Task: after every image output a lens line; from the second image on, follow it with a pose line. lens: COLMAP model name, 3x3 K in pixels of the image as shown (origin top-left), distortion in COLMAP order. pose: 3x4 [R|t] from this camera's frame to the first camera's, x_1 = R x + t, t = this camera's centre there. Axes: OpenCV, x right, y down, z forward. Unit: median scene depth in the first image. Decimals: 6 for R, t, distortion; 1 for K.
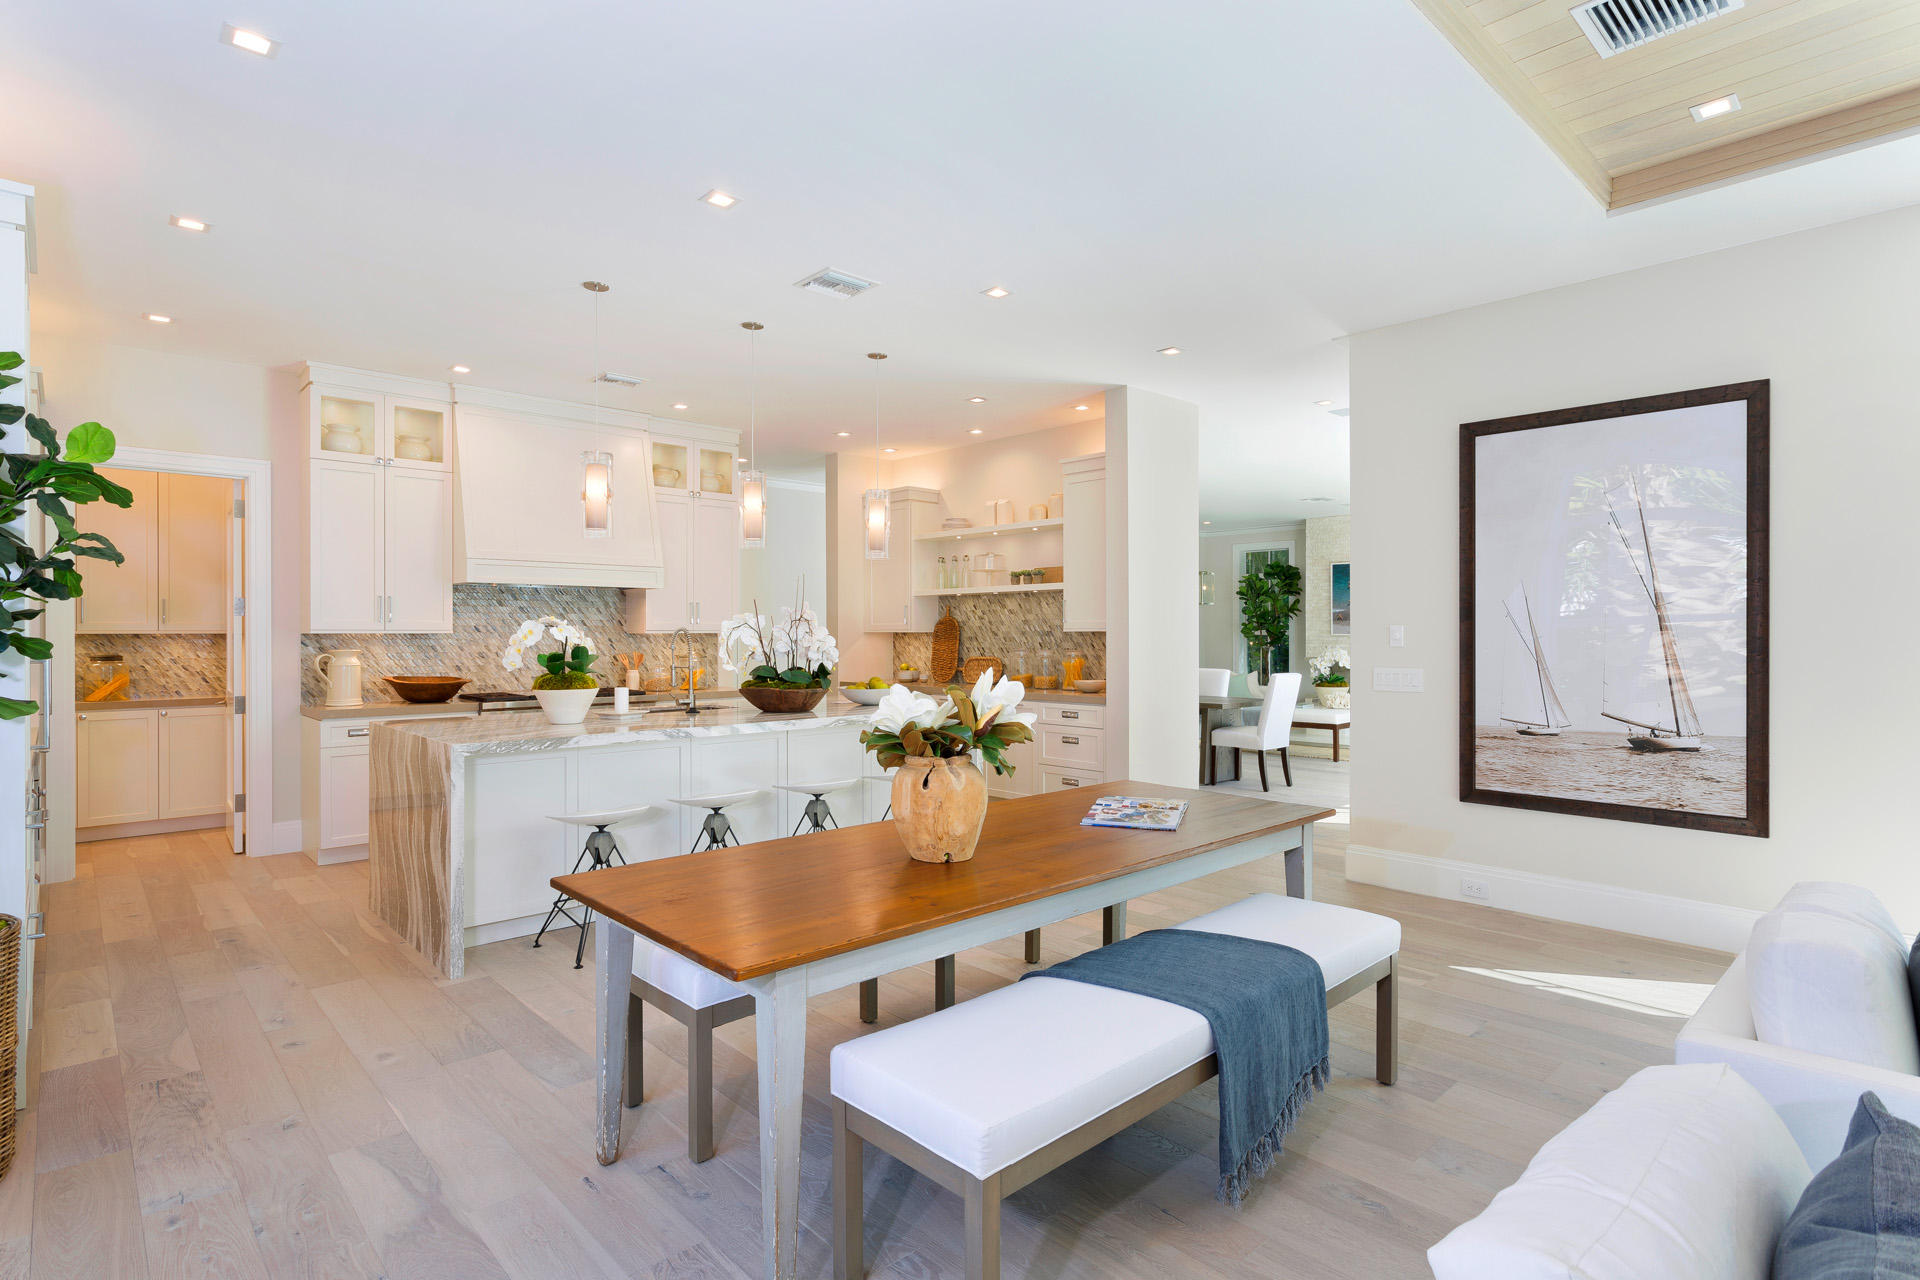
lens RADIAL K [[970.6, 0, 935.3], [0, 970.6, 629.8], [0, 0, 1]] dist [0.007595, 0.001303]
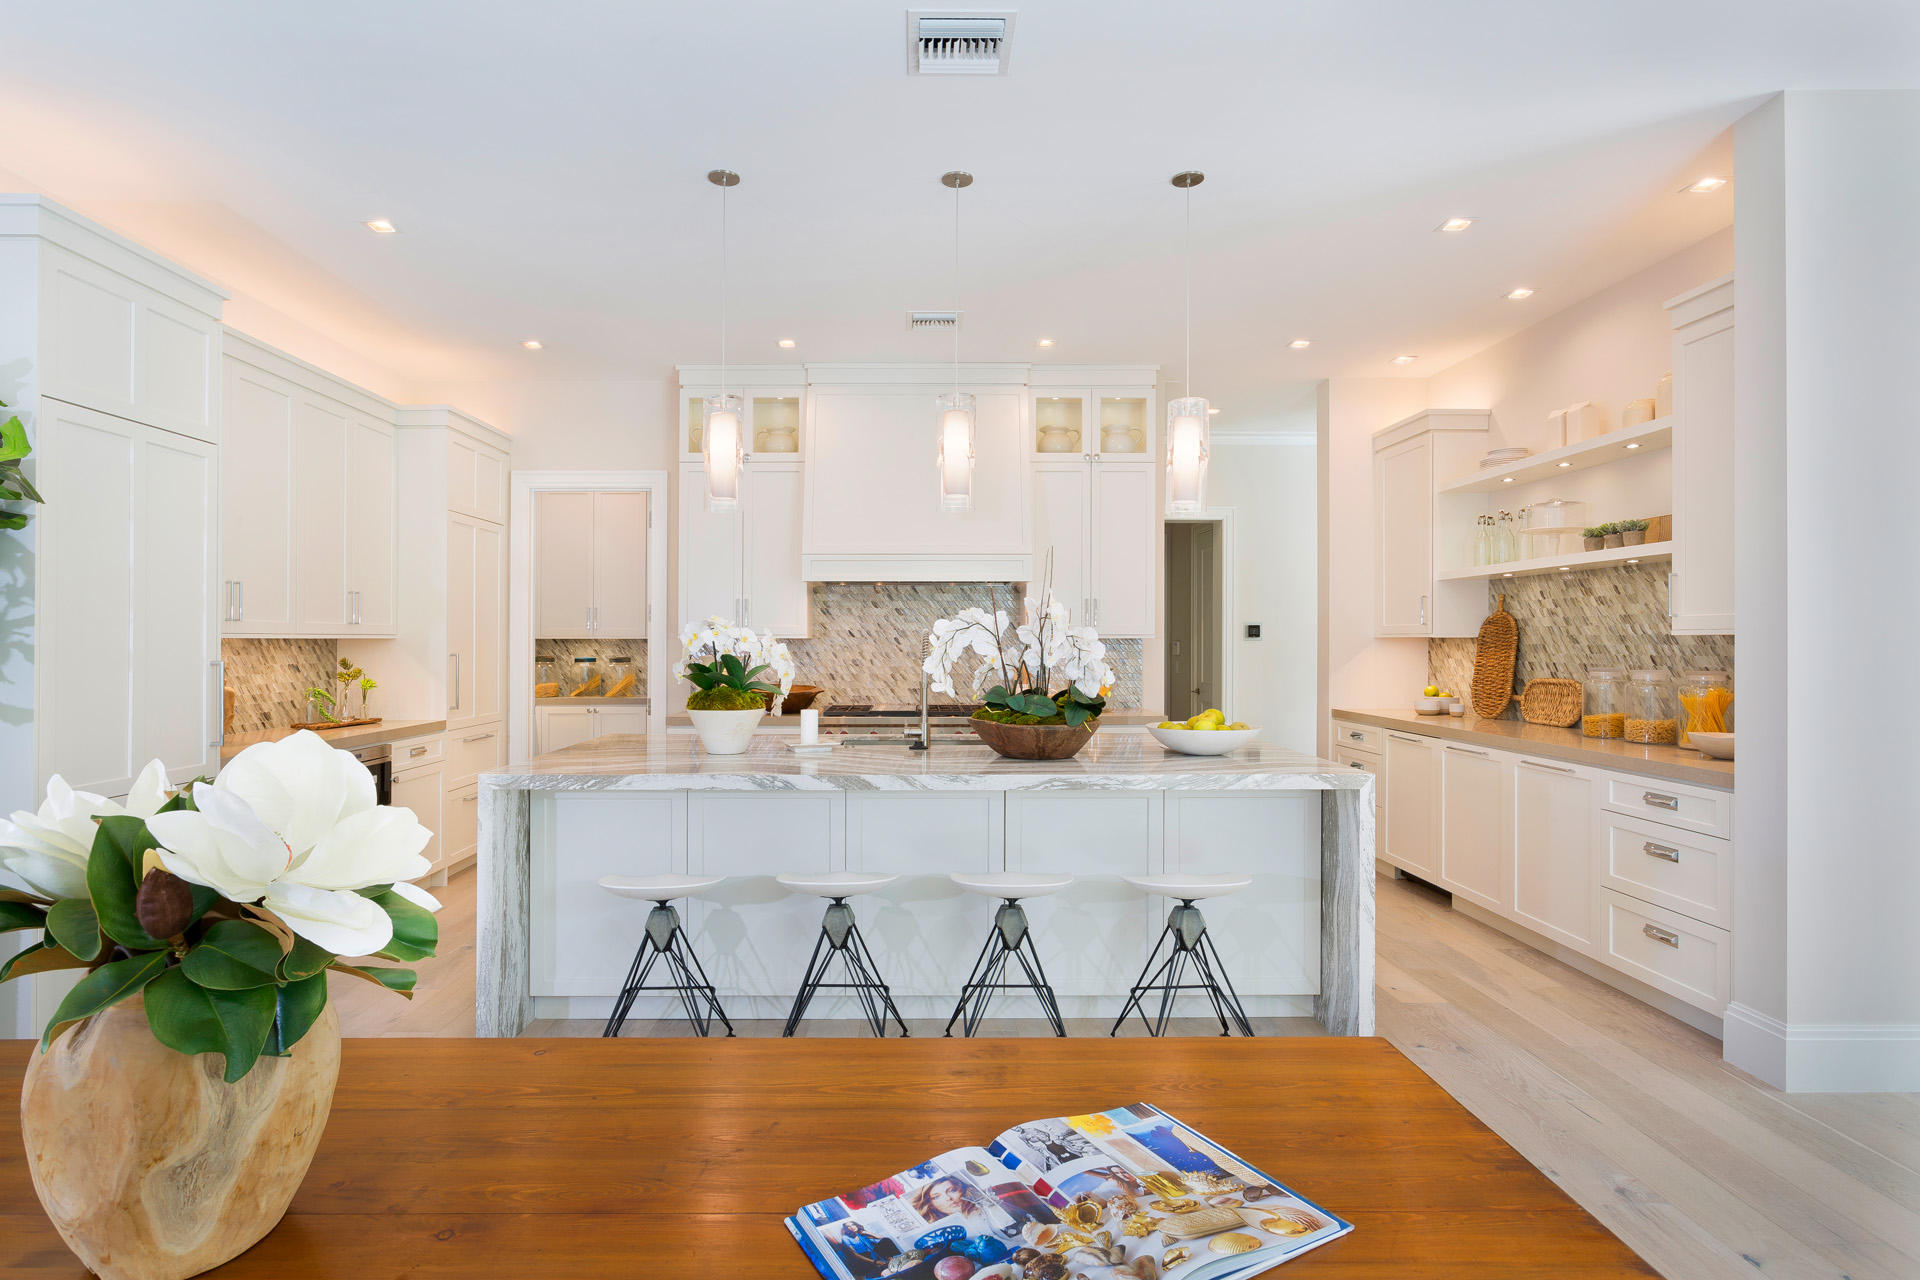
lens RADIAL K [[970.6, 0, 957.5], [0, 970.6, 642.7], [0, 0, 1]] dist [0.007595, 0.001303]
pose [[0.752094, 0.003576, -0.659046, 0.203710], [0.001950, 0.999969, 0.007651, 0.000923], [0.659053, -0.007039, 0.752064, 0.392679]]
